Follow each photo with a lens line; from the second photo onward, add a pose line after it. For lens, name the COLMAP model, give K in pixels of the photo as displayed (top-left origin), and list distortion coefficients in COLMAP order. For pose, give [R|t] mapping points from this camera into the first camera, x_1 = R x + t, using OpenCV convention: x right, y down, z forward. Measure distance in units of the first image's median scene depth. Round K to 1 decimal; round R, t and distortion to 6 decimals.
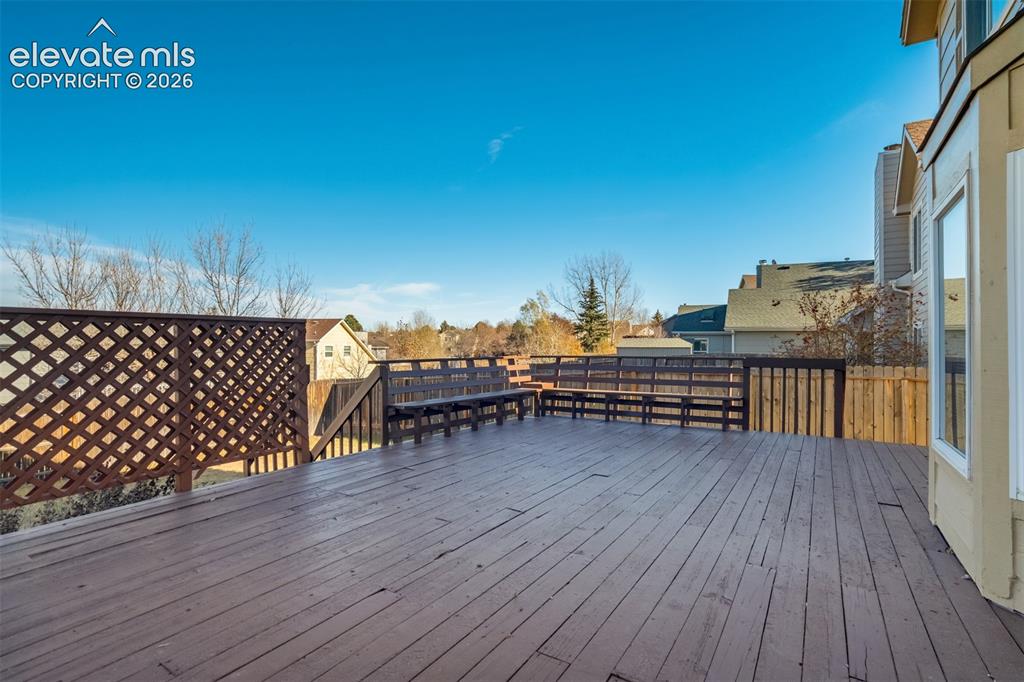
lens RADIAL K [[487.6, 0, 518.7], [0, 487.6, 343.2], [0, 0, 1]] dist [-0.006323, -0.000150]
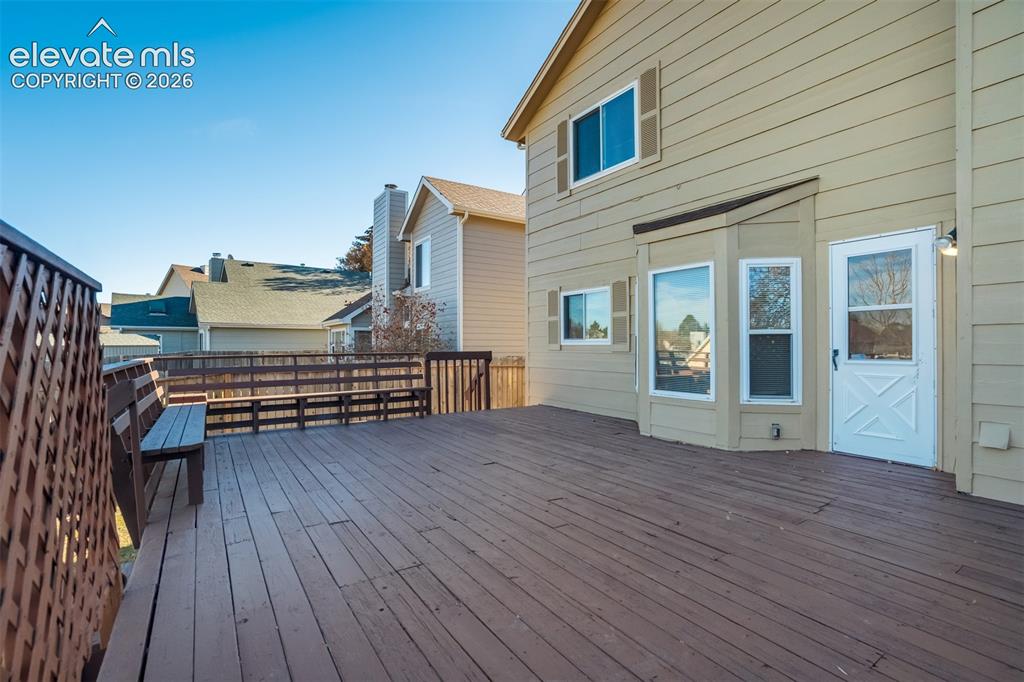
lens RADIAL K [[487.6, 0, 520.2], [0, 487.6, 339.4], [0, 0, 1]] dist [-0.006323, -0.000150]
pose [[0.415608, 0.002772, 0.909540, -0.332137], [-0.000073, 0.999995, -0.003014, 0.002147], [-0.909544, 0.001186, 0.415606, 0.217202]]
